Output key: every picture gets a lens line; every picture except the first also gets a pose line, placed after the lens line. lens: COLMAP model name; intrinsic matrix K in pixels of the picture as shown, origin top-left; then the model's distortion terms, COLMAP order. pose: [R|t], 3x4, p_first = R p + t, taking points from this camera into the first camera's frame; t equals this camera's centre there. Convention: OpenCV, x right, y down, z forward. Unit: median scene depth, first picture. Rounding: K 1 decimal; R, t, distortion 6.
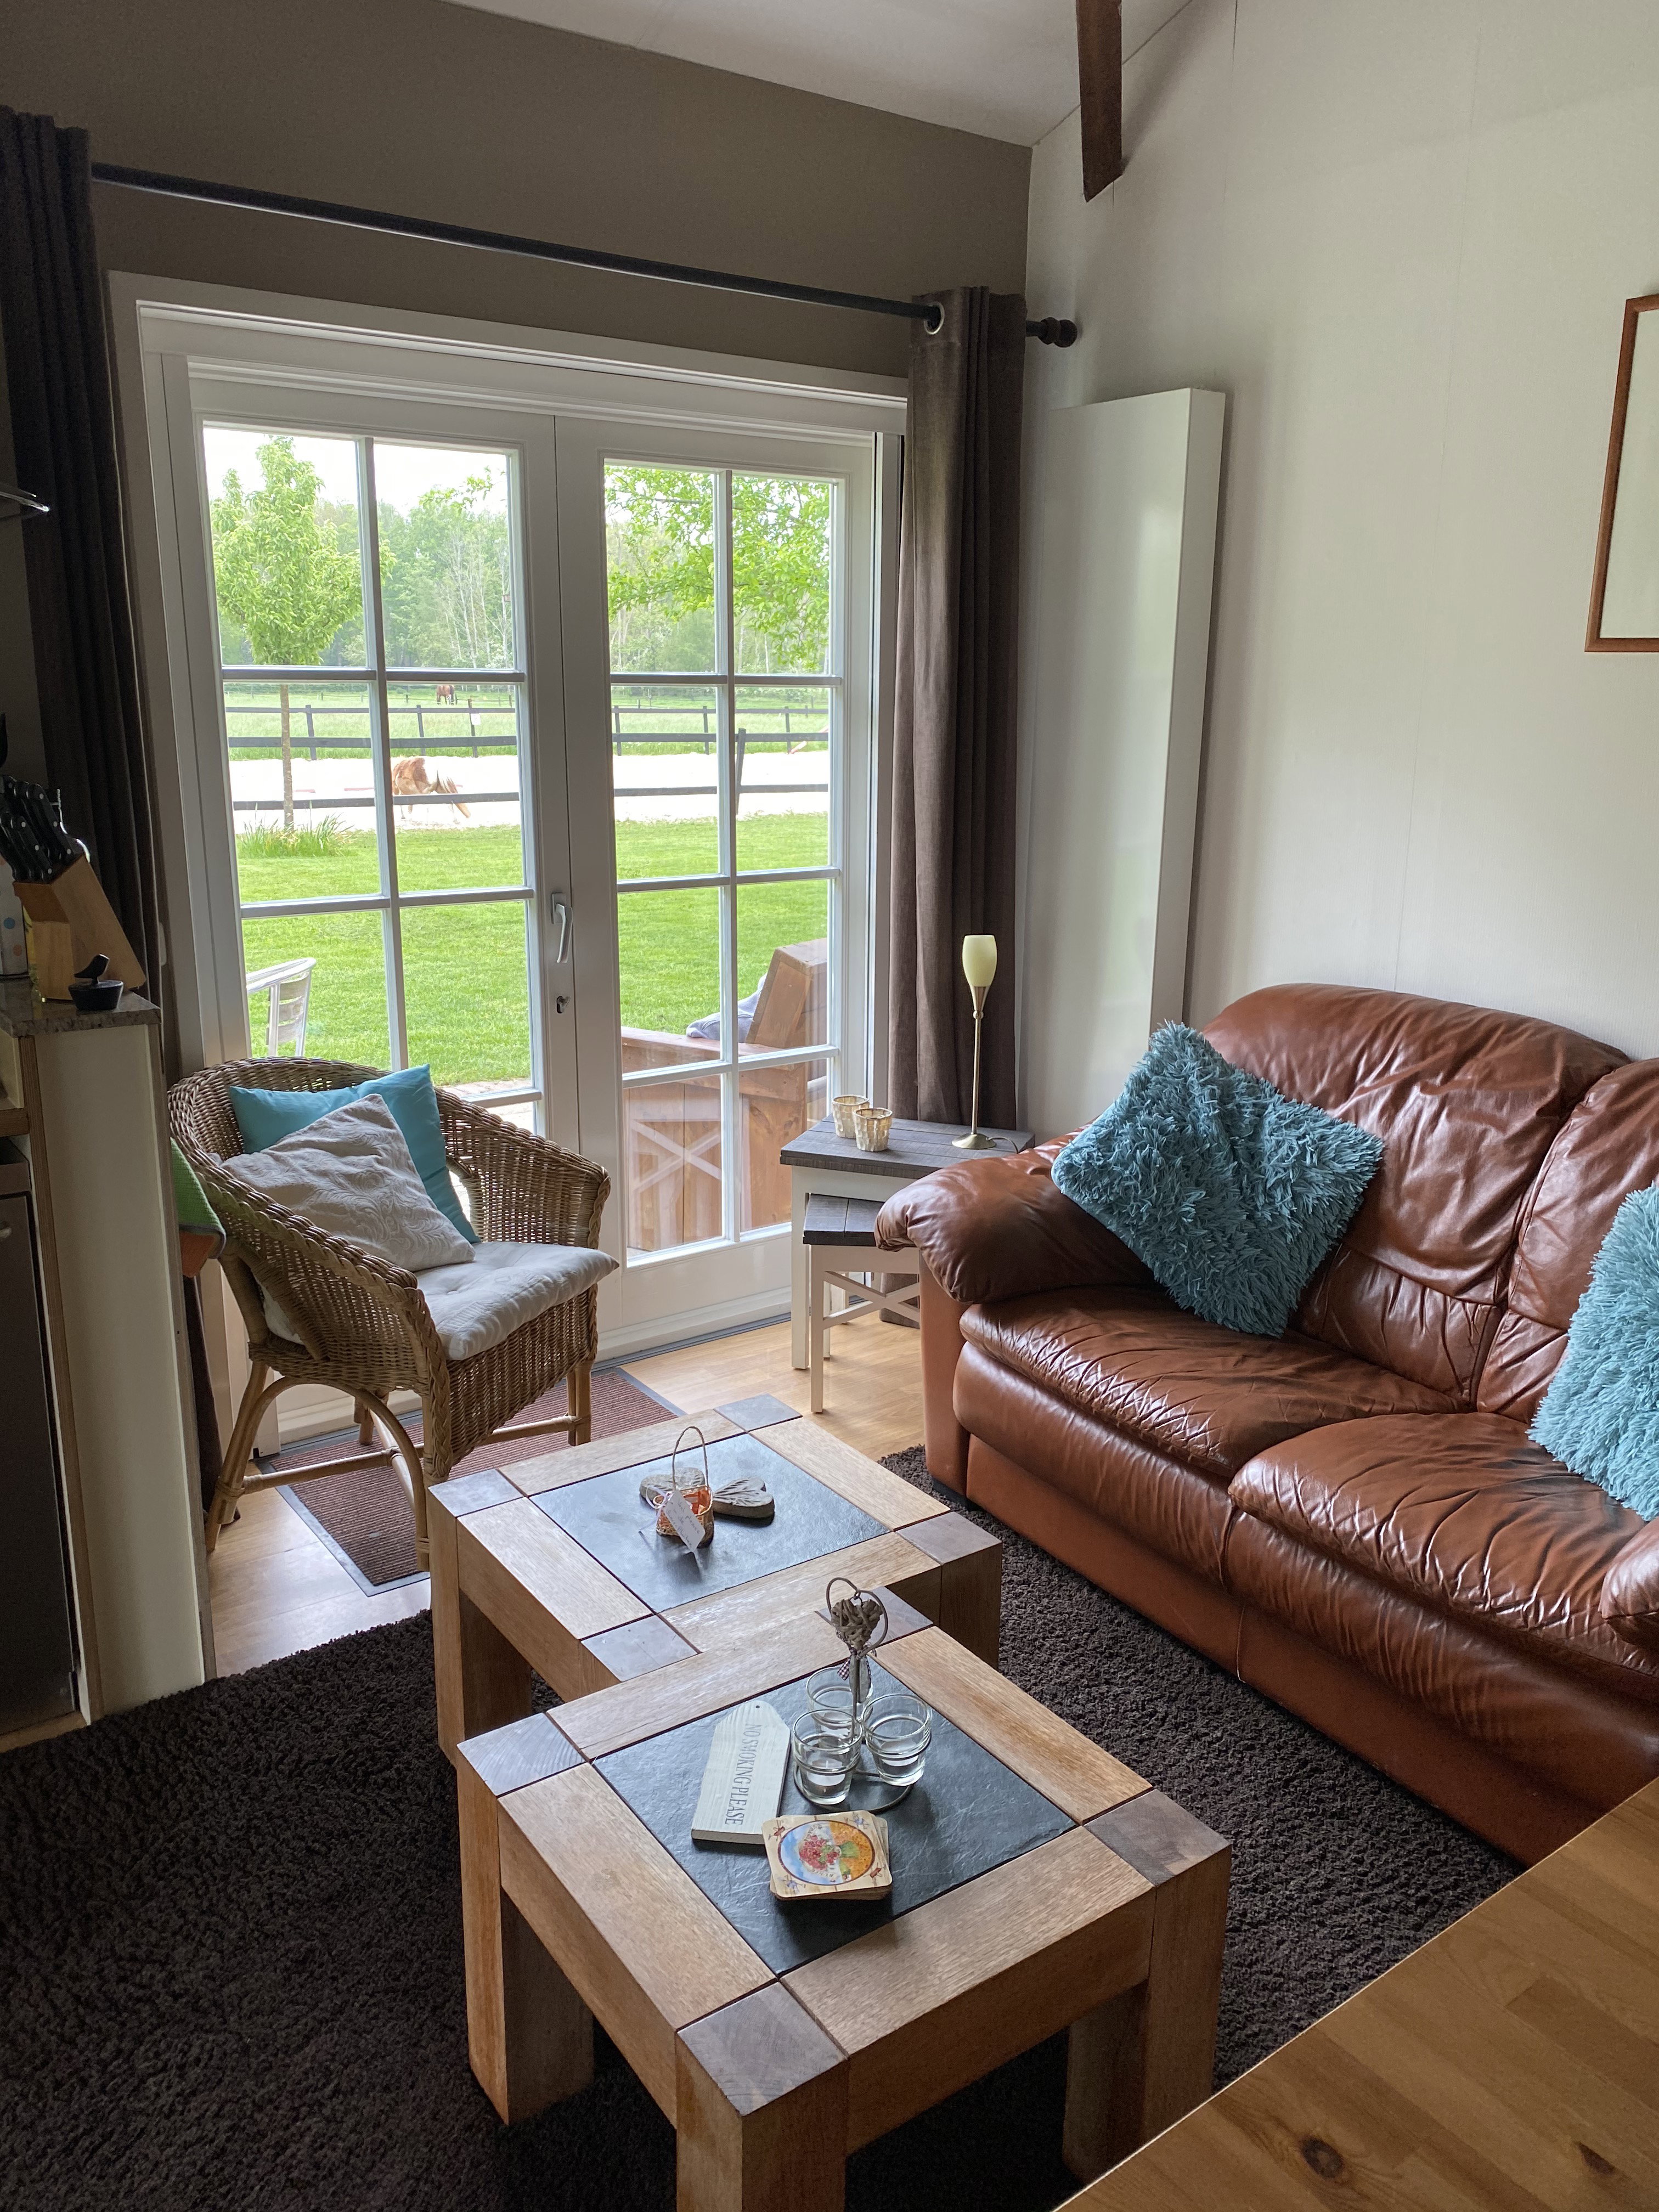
lens RADIAL K [[1685.4, 0, 803.2], [0, 1685.4, 1057.0], [0, 0, 1]] dist [0.020293, -0.008182]
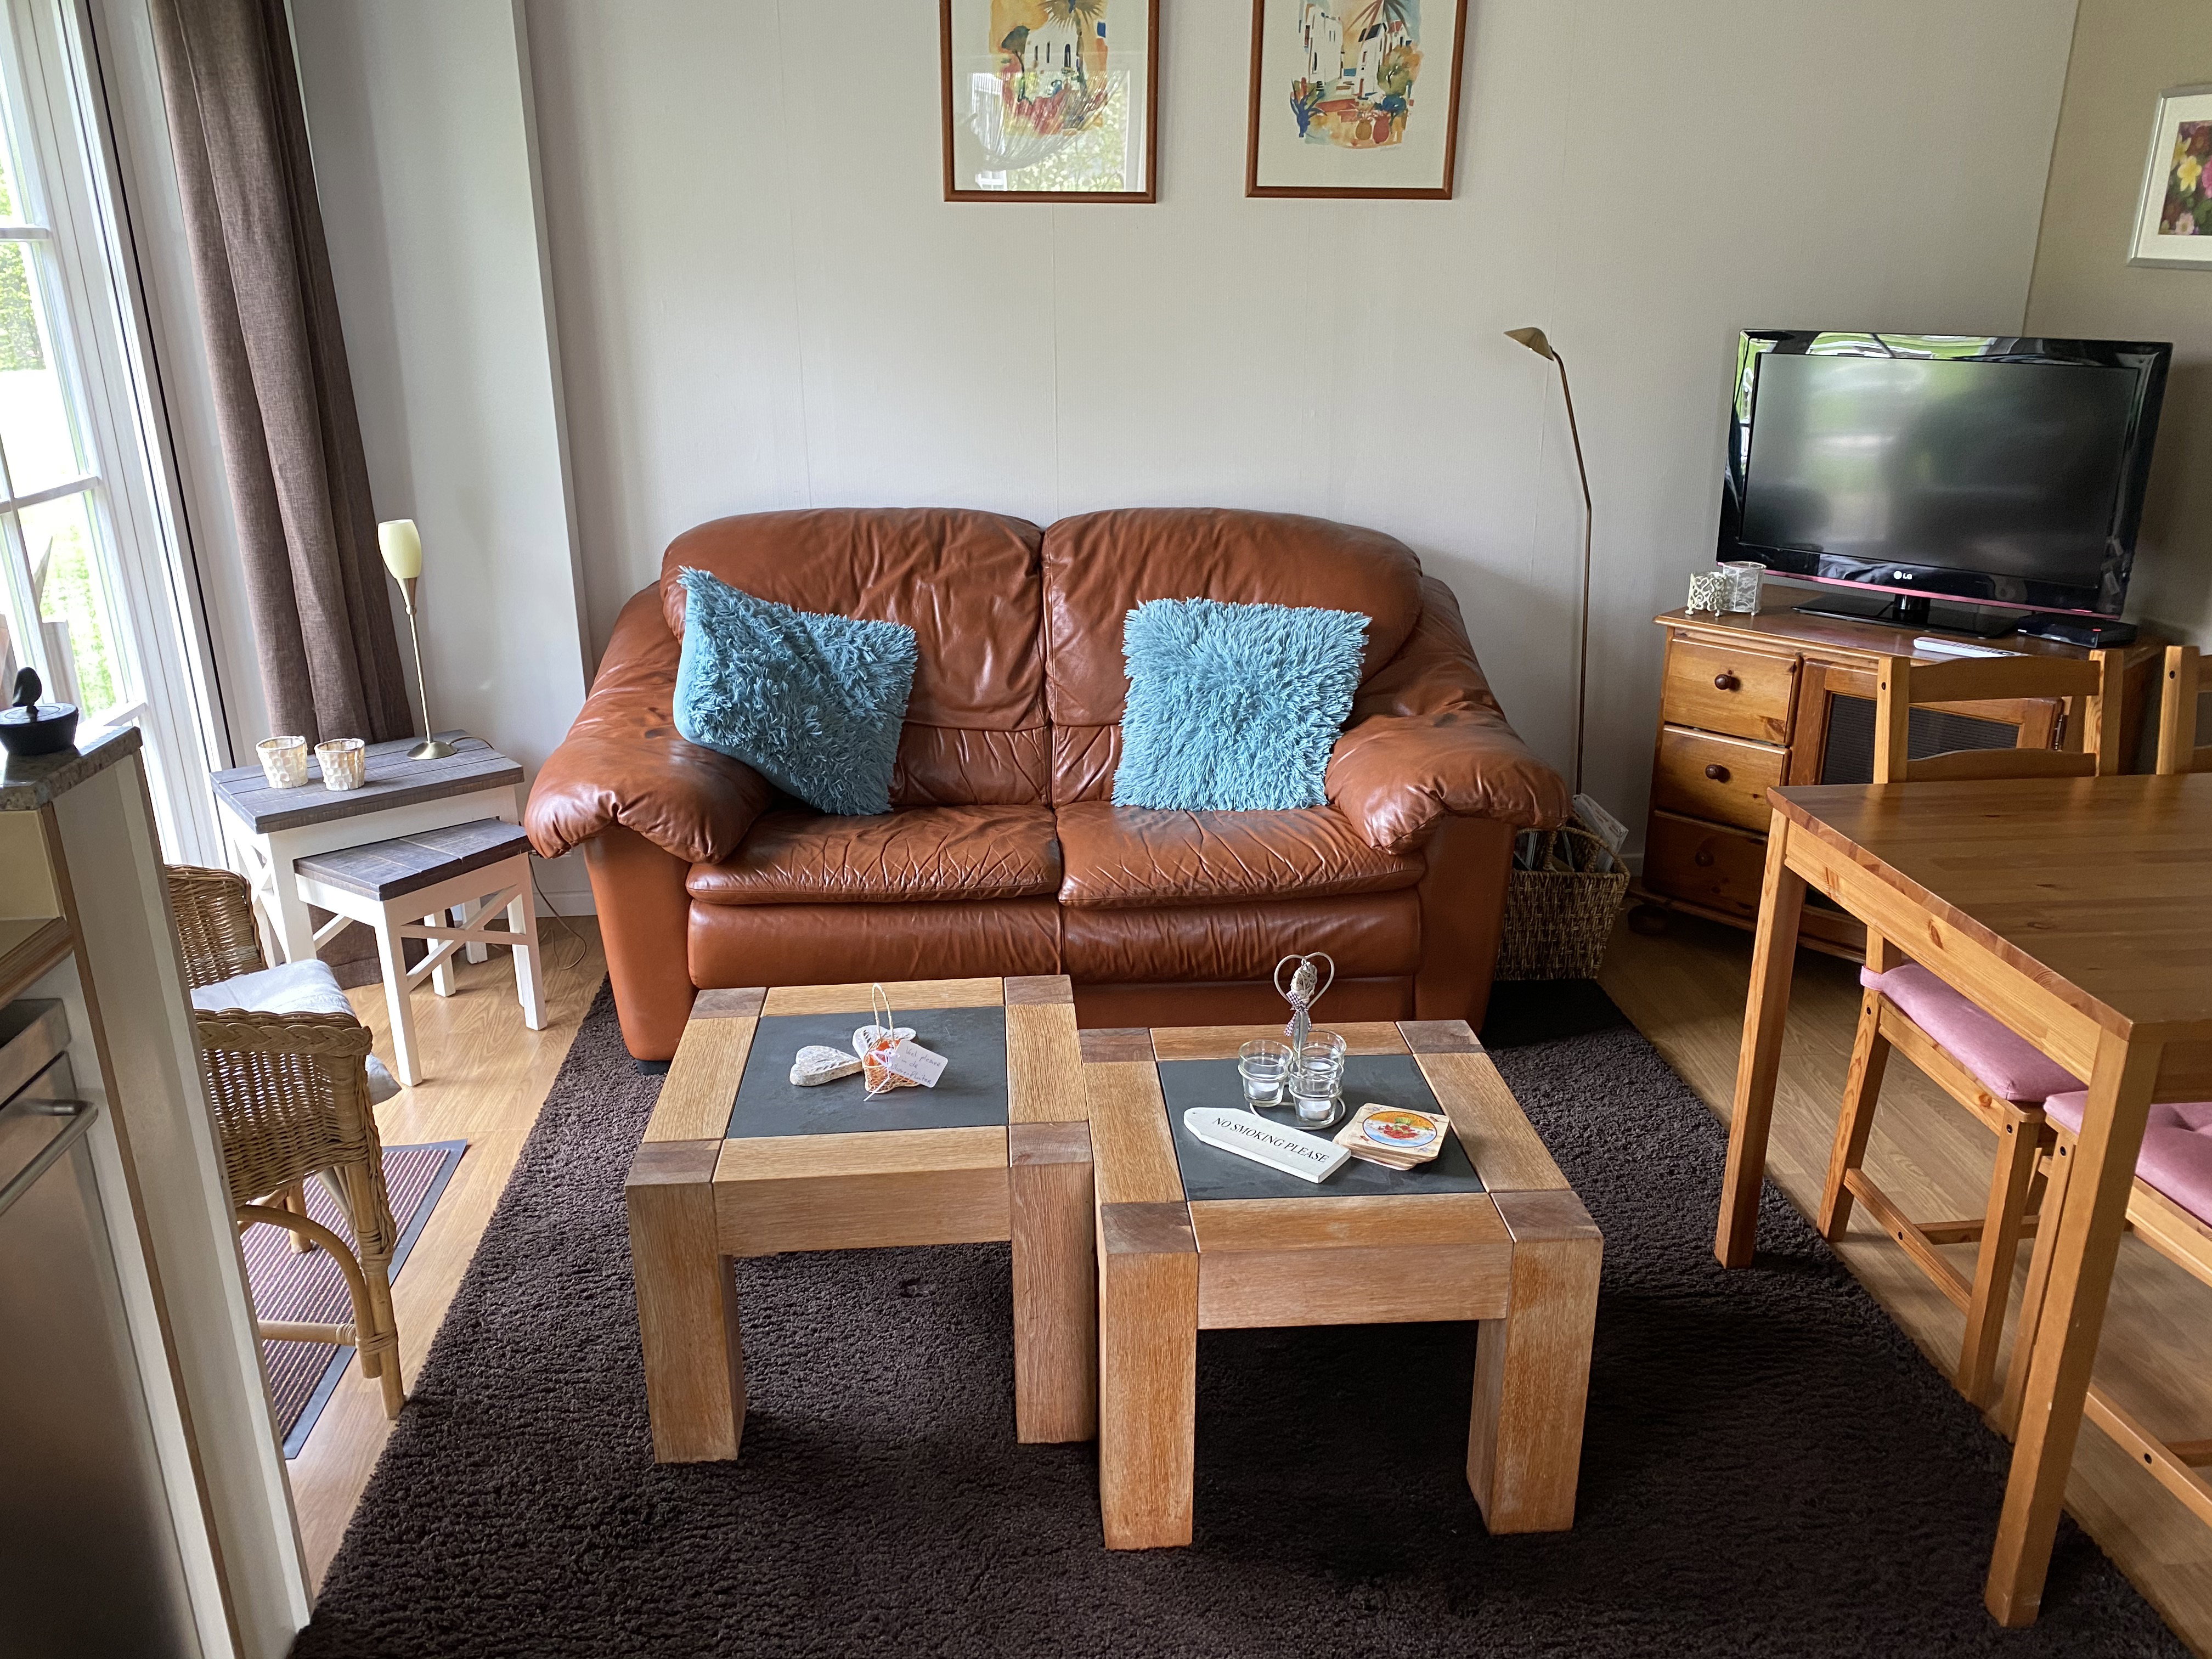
lens RADIAL K [[1685.4, 0, 1096.3], [0, 1685.4, 825.4], [0, 0, 1]] dist [0.020293, -0.008182]
pose [[0.512246, -0.290283, 0.808295, -0.588956], [0.200456, 0.955564, 0.216136, -0.047701], [-0.835118, 0.051313, 0.547673, 0.248145]]
